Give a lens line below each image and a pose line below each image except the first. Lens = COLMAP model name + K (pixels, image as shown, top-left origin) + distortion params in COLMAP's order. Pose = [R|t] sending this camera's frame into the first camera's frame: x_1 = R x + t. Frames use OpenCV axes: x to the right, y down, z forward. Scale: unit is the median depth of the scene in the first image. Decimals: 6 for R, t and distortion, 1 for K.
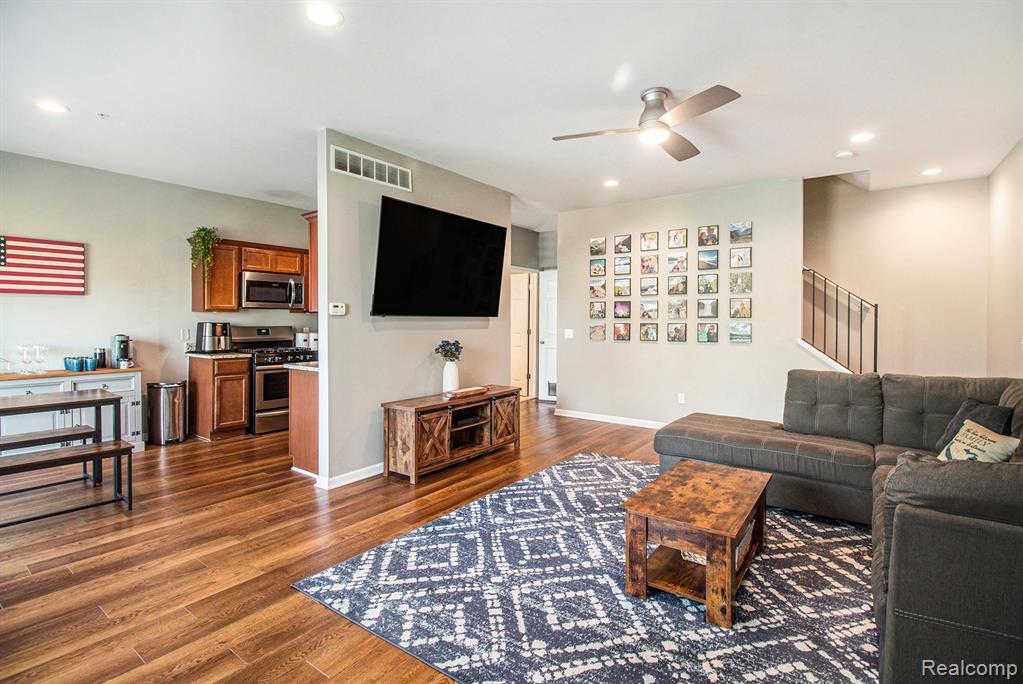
lens RADIAL K [[494.6, 0, 501.1], [0, 494.6, 328.7], [0, 0, 1]] dist [0.003256, -0.014533]
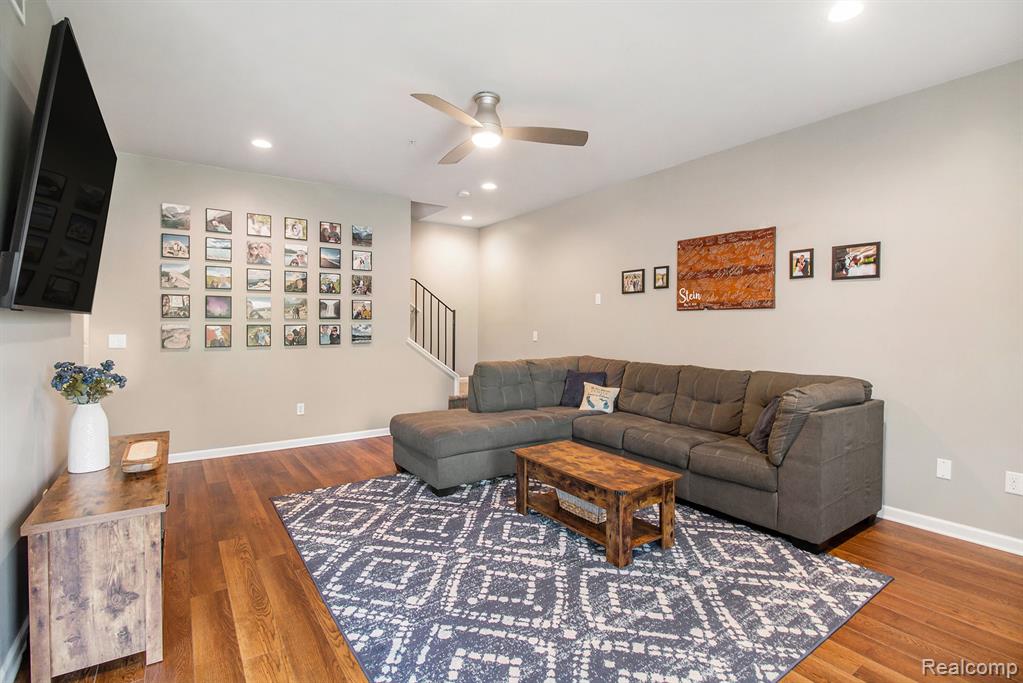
lens RADIAL K [[494.6, 0, 501.1], [0, 494.6, 328.2], [0, 0, 1]] dist [0.003256, -0.014533]
pose [[0.310994, -0.009983, 0.950360, -0.593922], [0.010955, 0.999916, 0.006918, -0.011206], [-0.950349, 0.008259, 0.311077, 0.605188]]
